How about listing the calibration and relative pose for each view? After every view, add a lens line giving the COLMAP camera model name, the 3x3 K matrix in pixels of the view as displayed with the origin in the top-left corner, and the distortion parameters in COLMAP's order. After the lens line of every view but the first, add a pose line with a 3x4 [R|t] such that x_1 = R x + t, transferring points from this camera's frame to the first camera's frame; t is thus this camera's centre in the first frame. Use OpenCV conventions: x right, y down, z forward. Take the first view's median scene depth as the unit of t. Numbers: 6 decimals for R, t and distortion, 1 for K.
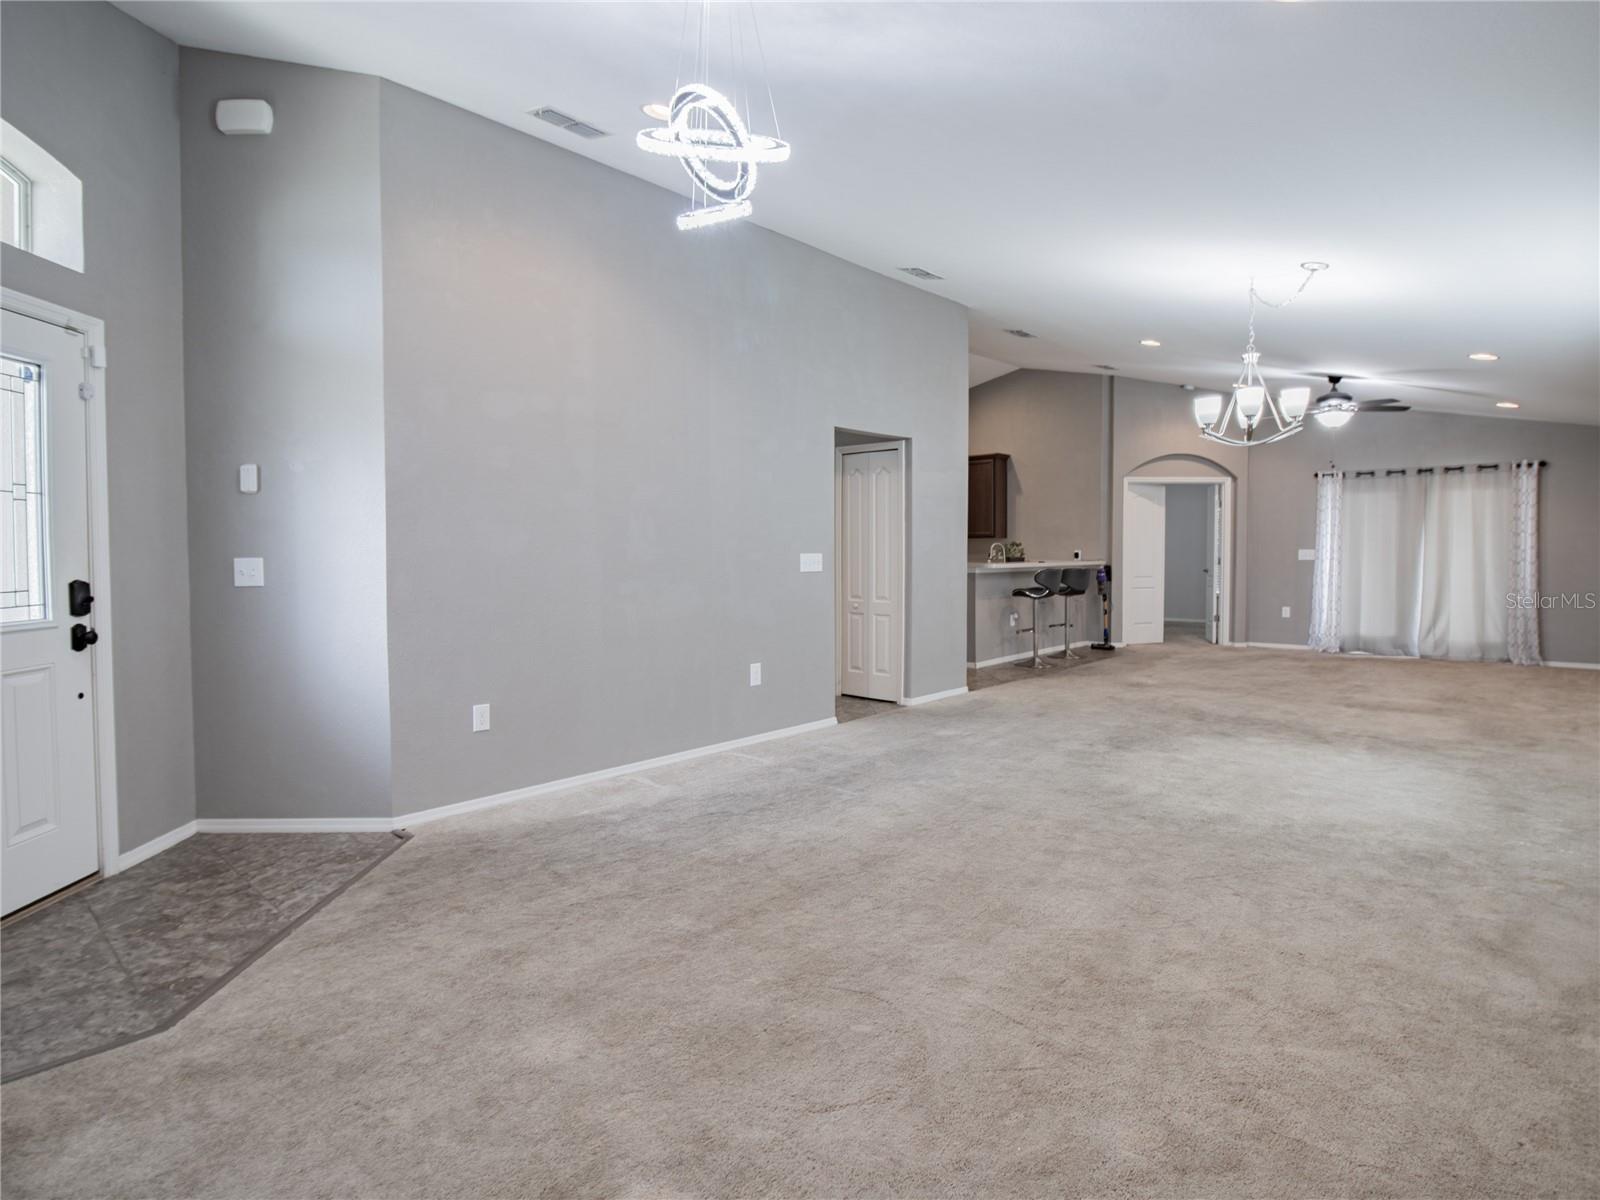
lens RADIAL K [[848.5, 0, 805.6], [0, 848.5, 601.0], [0, 0, 1]] dist [-0.016733, -0.001960]
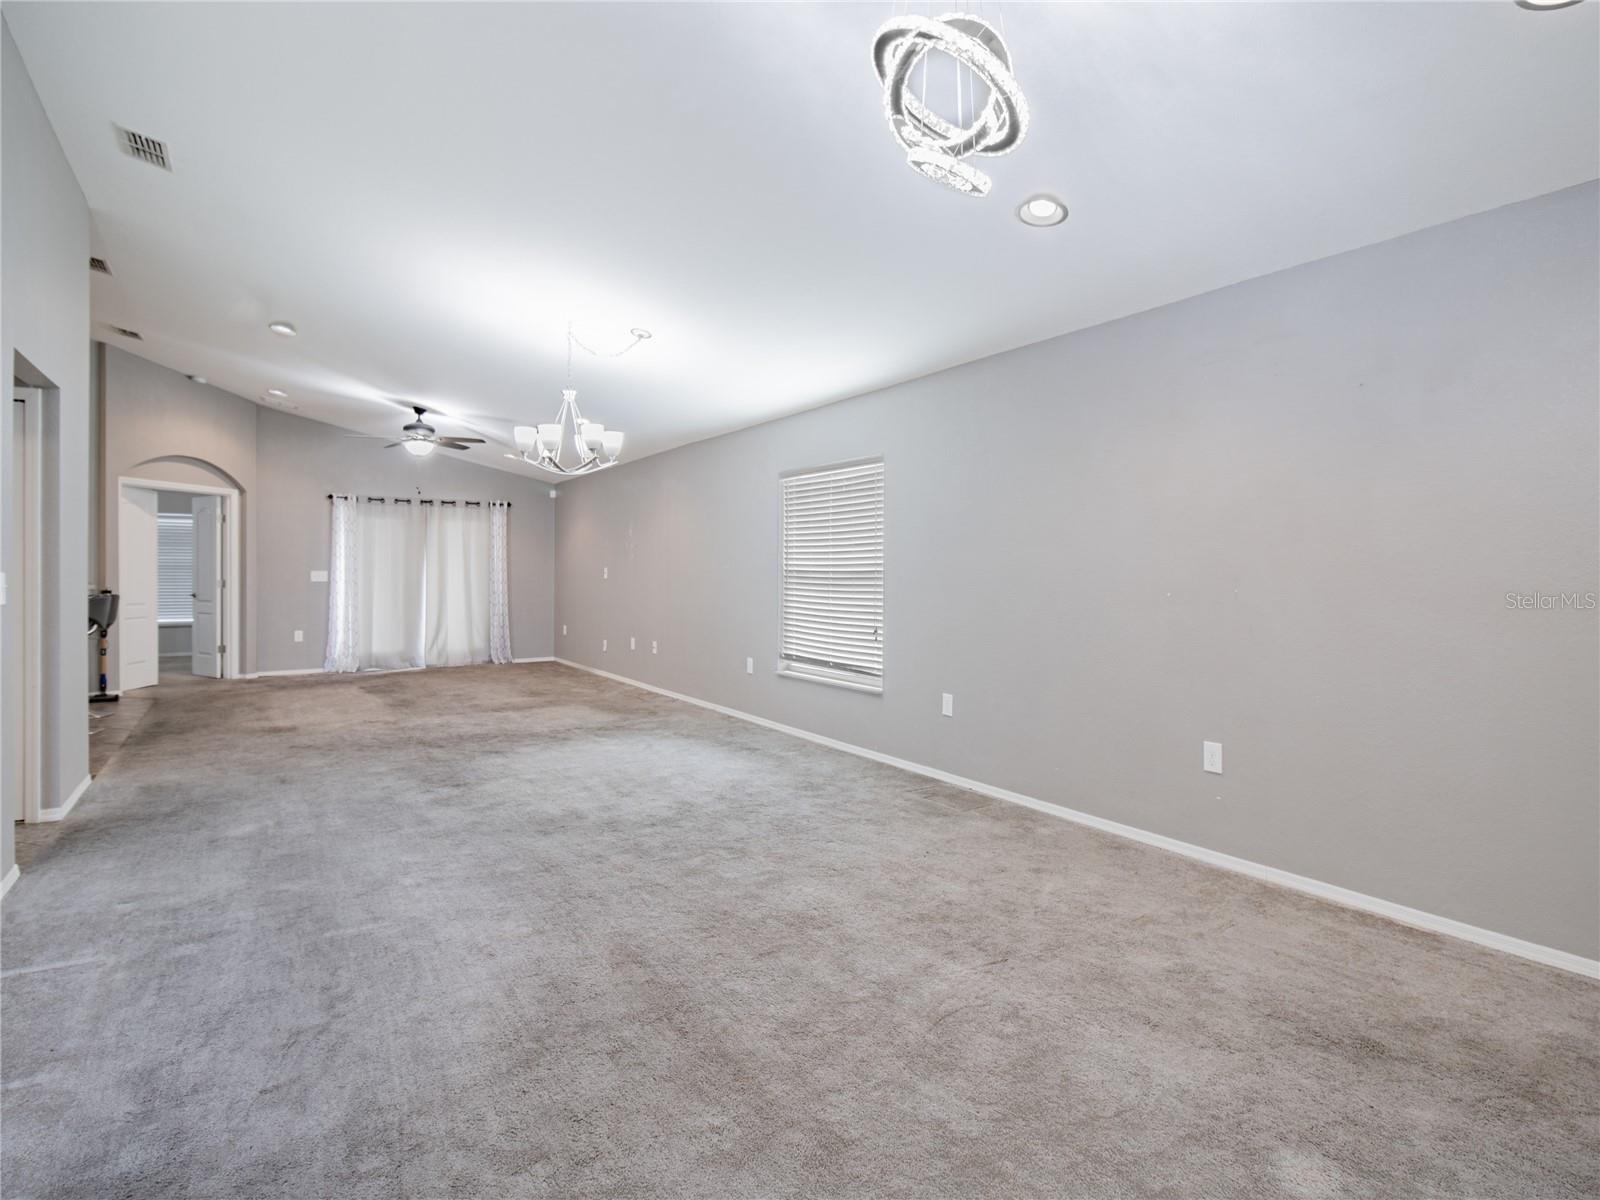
lens RADIAL K [[848.5, 0, 805.7], [0, 848.5, 588.6], [0, 0, 1]] dist [-0.016733, -0.001960]
pose [[0.251108, -0.013031, 0.967871, -0.228544], [0.053725, 0.998556, -0.000494, -0.010181], [-0.966467, 0.052123, 0.251445, 0.219093]]
